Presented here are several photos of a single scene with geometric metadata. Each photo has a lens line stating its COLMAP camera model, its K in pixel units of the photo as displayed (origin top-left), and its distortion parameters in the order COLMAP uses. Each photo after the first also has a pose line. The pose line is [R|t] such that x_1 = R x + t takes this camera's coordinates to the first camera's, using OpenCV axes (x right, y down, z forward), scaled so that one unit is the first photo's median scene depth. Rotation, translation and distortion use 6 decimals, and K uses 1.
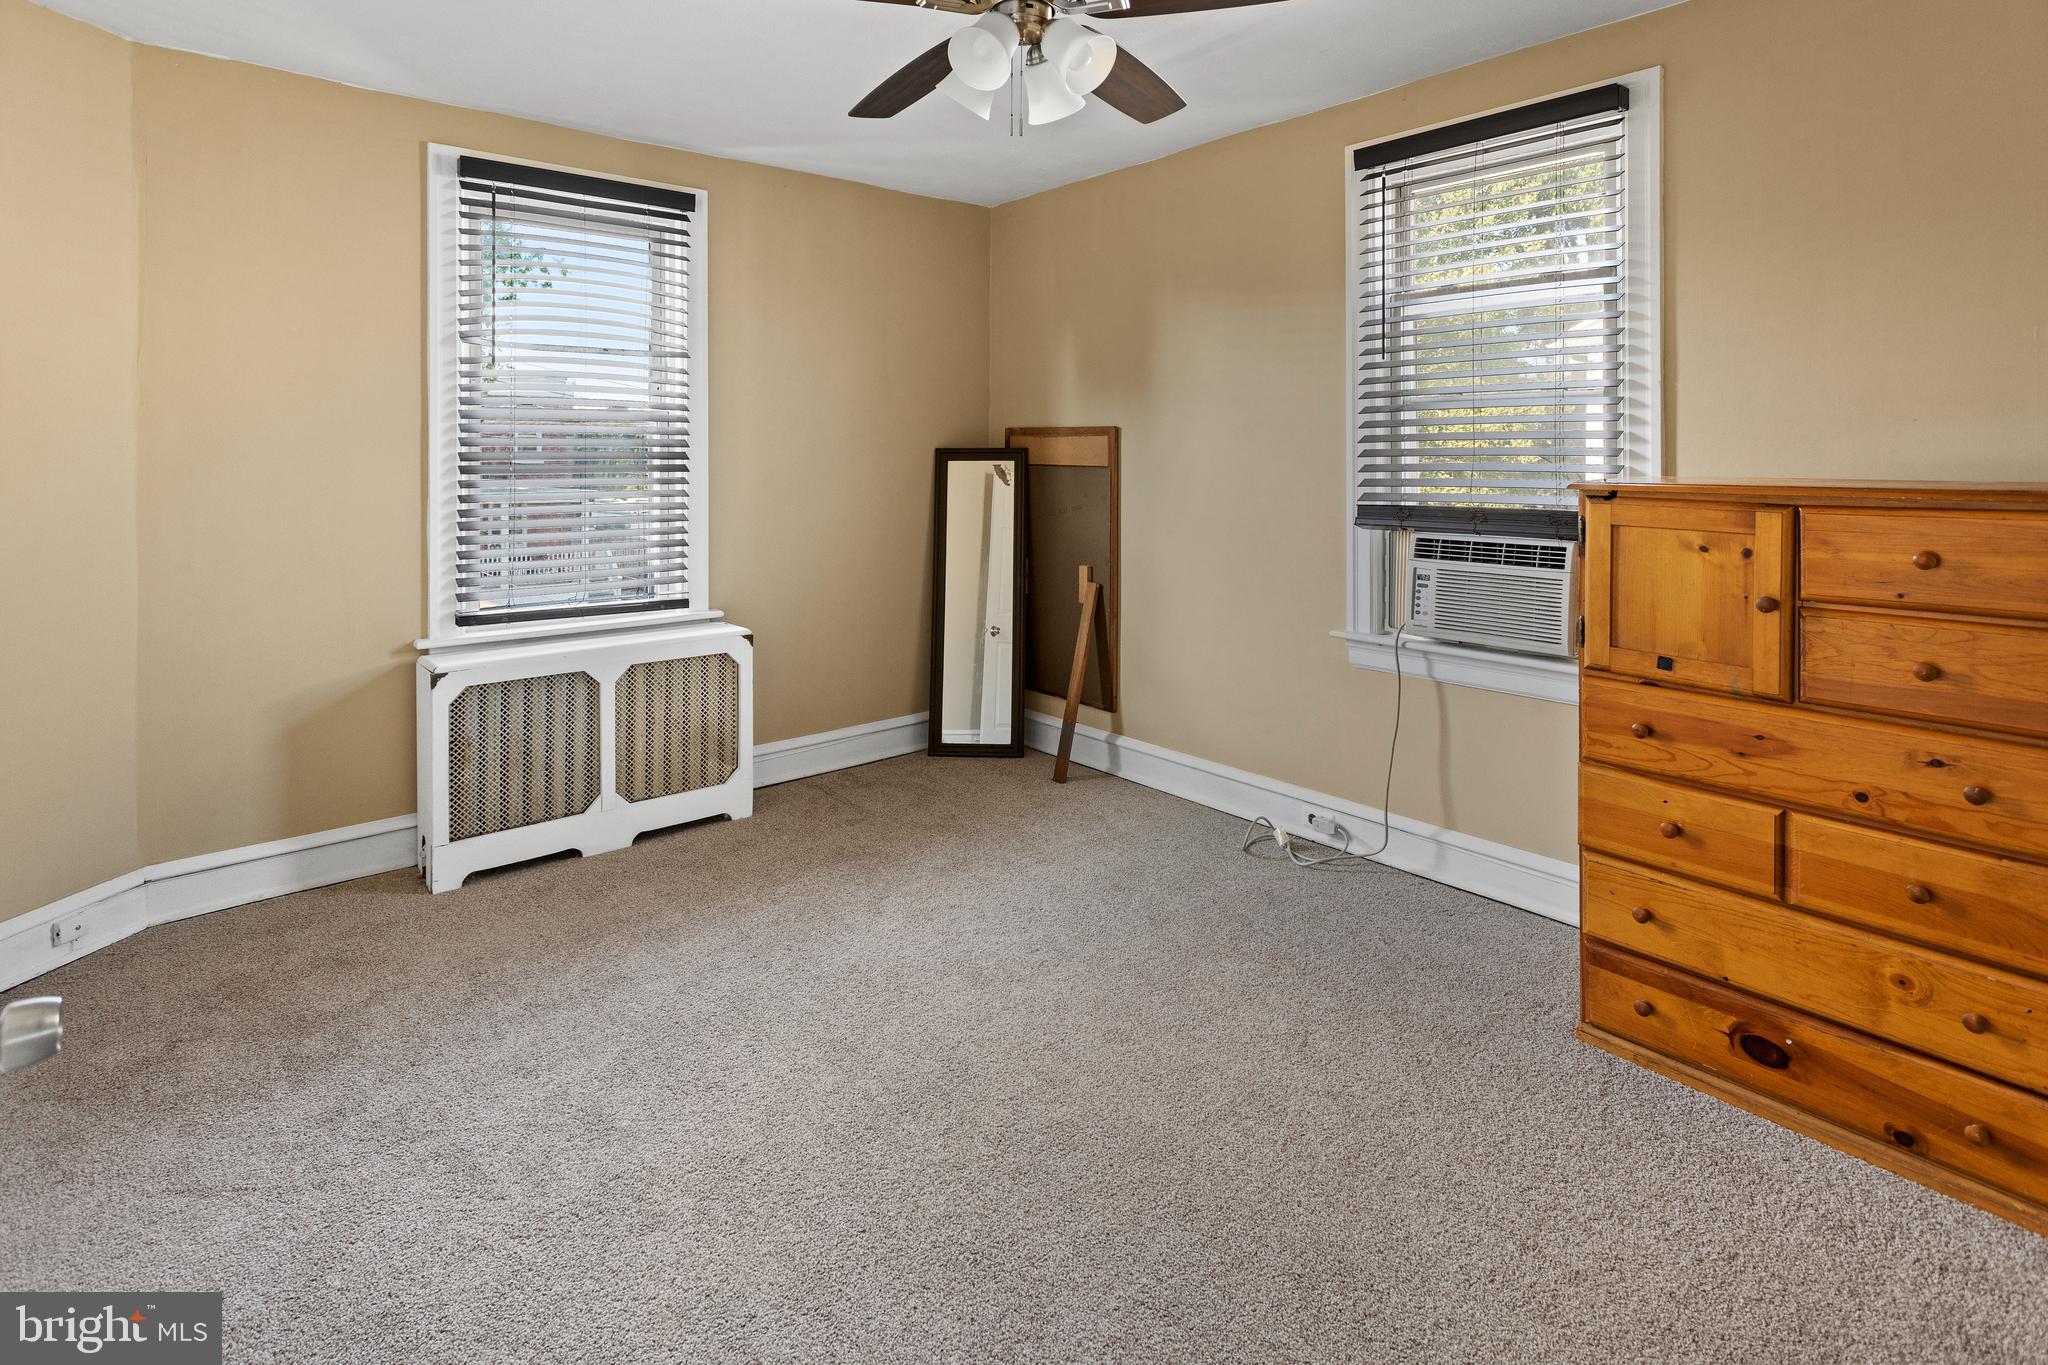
lens RADIAL K [[1011.6, 0, 1025.2], [0, 1011.6, 636.0], [0, 0, 1]] dist [-0.000527, 0.001701]
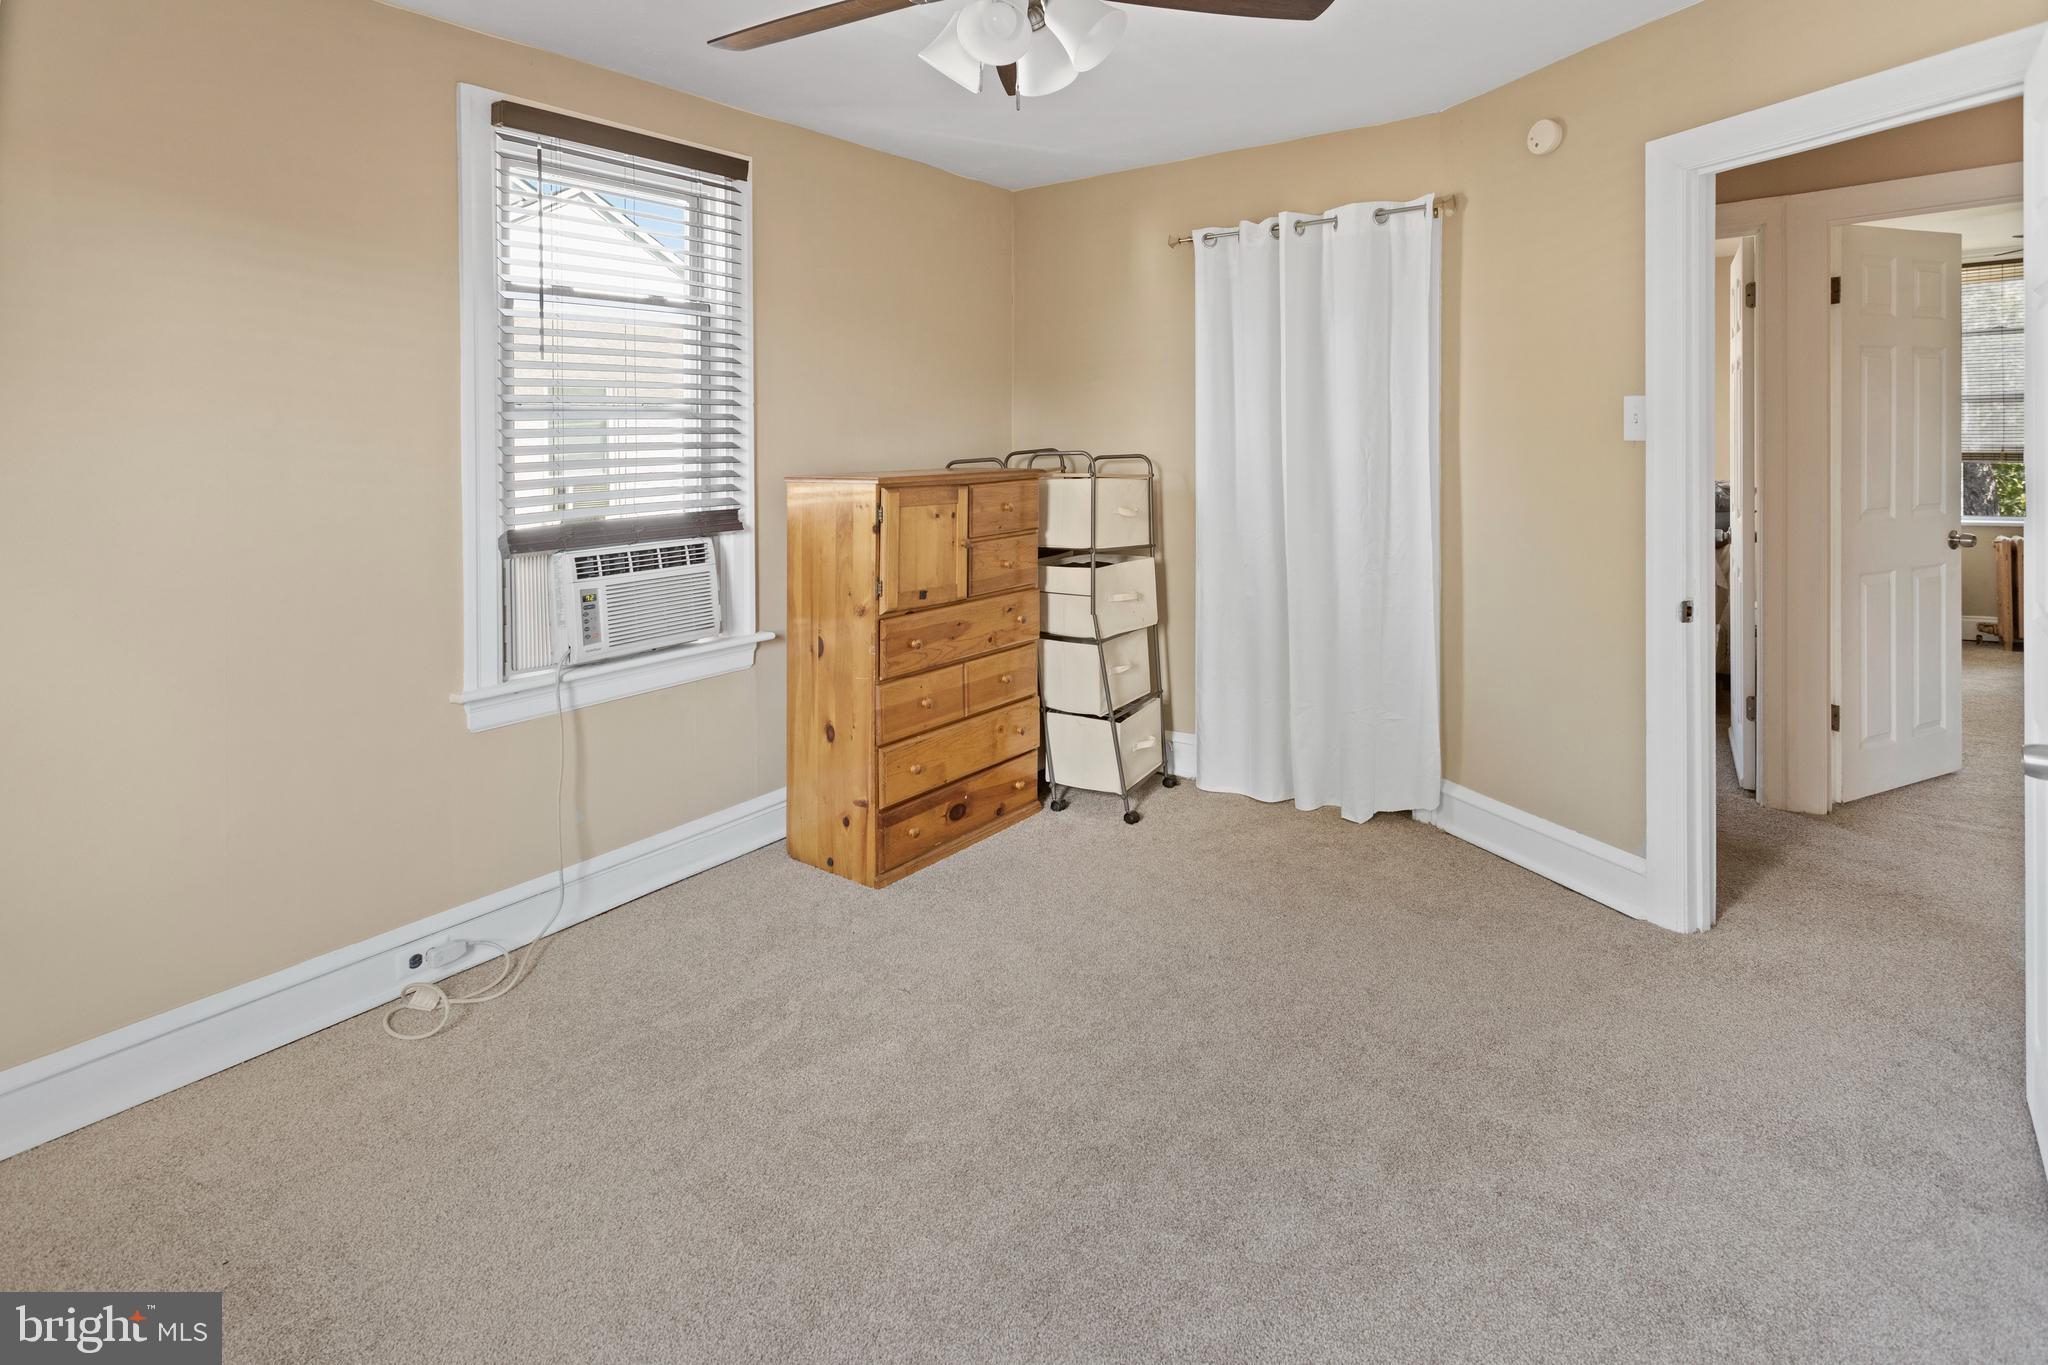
lens RADIAL K [[1011.6, 0, 1025.2], [0, 1011.6, 636.0], [0, 0, 1]] dist [-0.000527, 0.001701]
pose [[-0.221452, -0.177308, 0.958917, -0.518370], [0.198384, 0.954577, 0.222320, -0.132669], [-0.954779, 0.239467, -0.176218, 0.687249]]
